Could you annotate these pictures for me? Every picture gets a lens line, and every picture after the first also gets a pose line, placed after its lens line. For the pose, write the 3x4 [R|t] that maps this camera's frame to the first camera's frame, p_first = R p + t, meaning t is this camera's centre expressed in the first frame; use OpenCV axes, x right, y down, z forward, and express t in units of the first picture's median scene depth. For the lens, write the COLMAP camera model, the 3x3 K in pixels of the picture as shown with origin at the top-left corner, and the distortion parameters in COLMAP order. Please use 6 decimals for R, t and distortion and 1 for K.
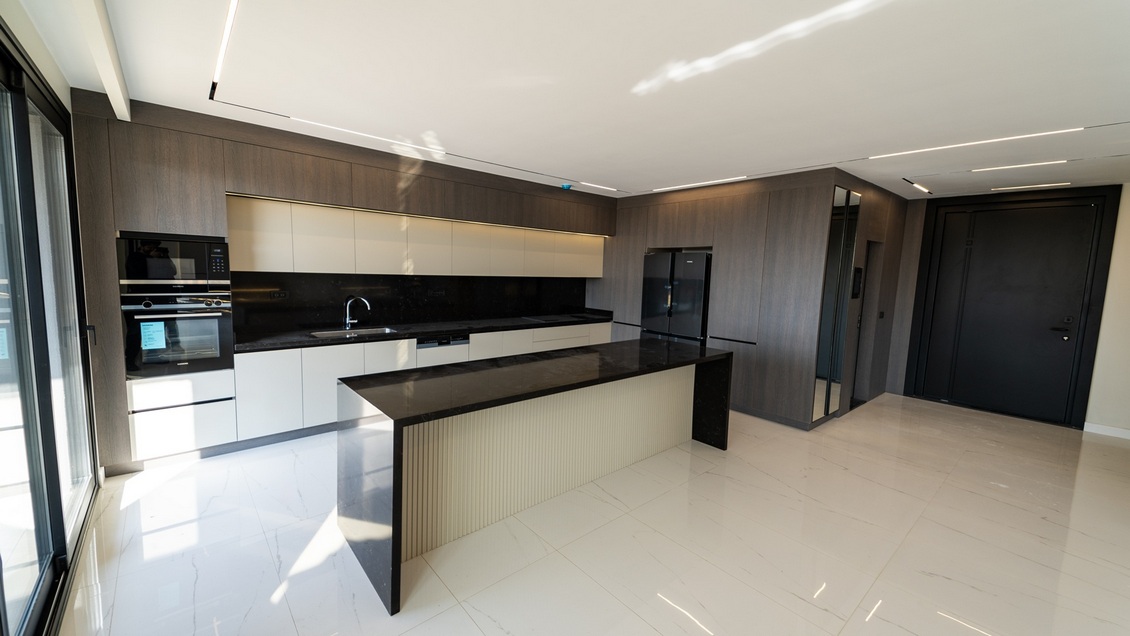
lens RADIAL K [[433.3, 0, 565.0], [0, 433.3, 318.0], [0, 0, 1]] dist [0.066220, -0.030128]
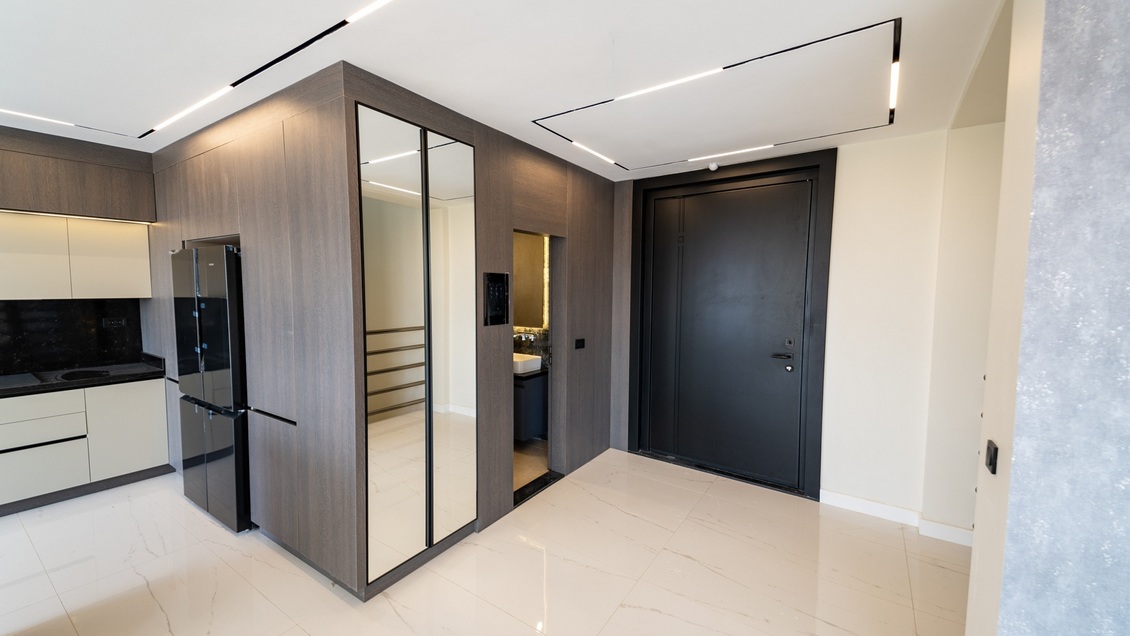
lens RADIAL K [[433.3, 0, 565.0], [0, 433.3, 318.0], [0, 0, 1]] dist [0.066220, -0.030128]
pose [[0.966074, -0.040522, 0.255067, 0.520261], [0.050433, 0.998201, -0.032437, -0.025972], [-0.253294, 0.044200, 0.966379, 0.357960]]
